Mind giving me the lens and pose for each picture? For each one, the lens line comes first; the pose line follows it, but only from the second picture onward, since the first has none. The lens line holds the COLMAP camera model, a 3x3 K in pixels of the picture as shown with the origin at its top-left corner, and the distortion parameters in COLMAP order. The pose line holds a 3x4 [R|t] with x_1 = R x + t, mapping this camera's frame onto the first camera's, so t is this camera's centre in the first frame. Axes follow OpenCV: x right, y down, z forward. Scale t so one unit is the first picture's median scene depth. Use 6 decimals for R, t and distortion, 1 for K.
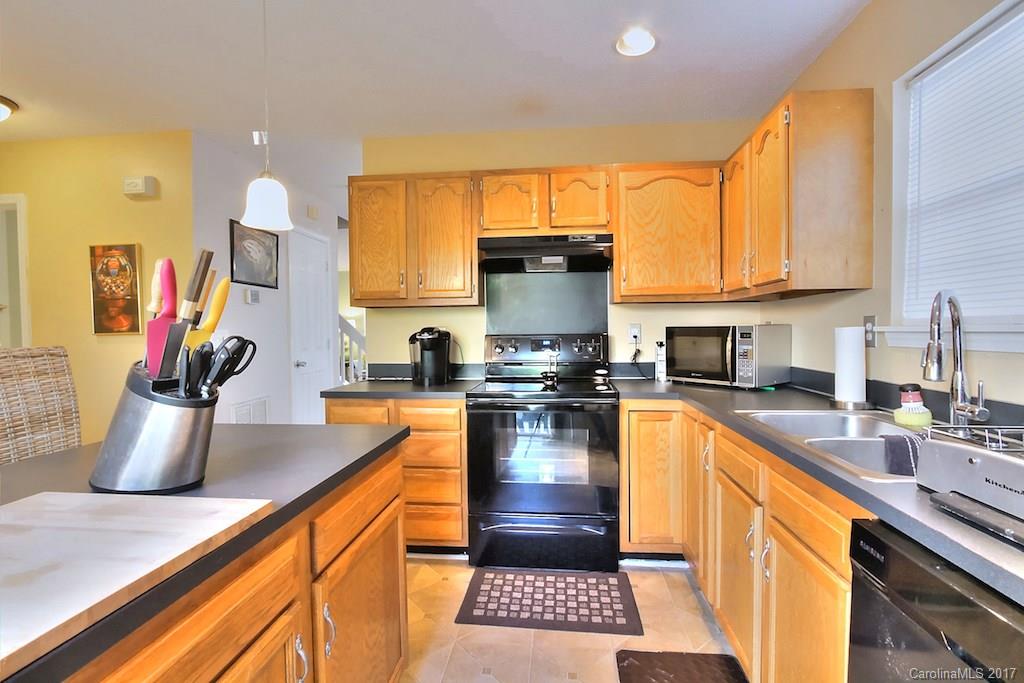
lens RADIAL K [[478.7, 0, 515.1], [0, 478.7, 340.3], [0, 0, 1]] dist [-0.012786, 0.000236]
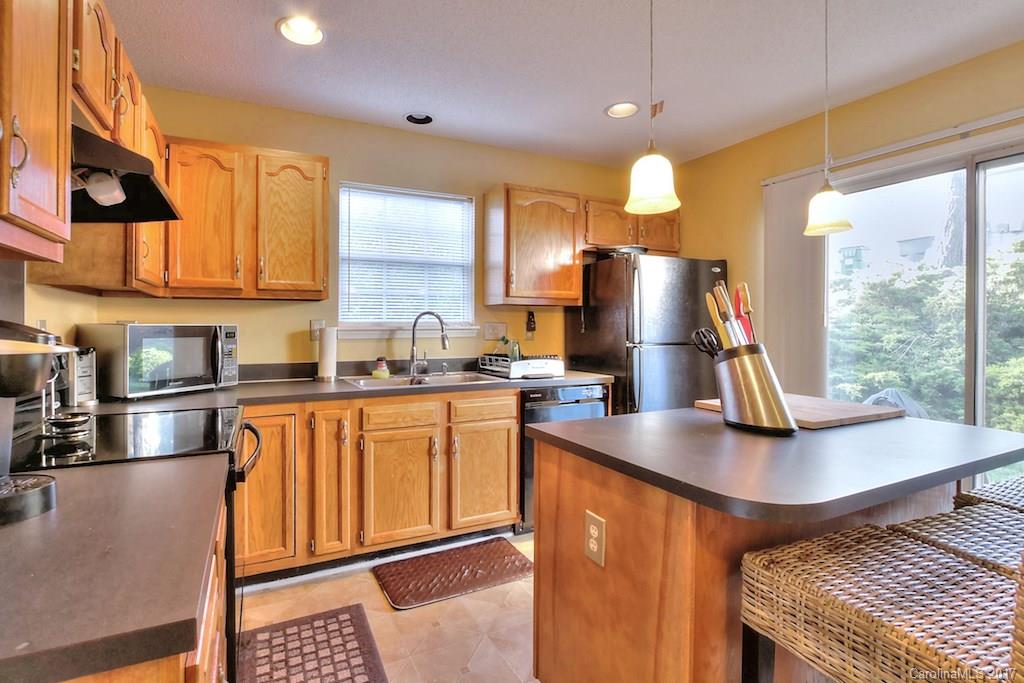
lens RADIAL K [[478.7, 0, 515.1], [0, 478.7, 340.3], [0, 0, 1]] dist [-0.012786, 0.000236]
pose [[-0.565849, -0.013927, 0.824391, -0.772817], [0.015500, 0.999501, 0.027525, -0.019480], [-0.824363, 0.028353, -0.565351, 1.200499]]
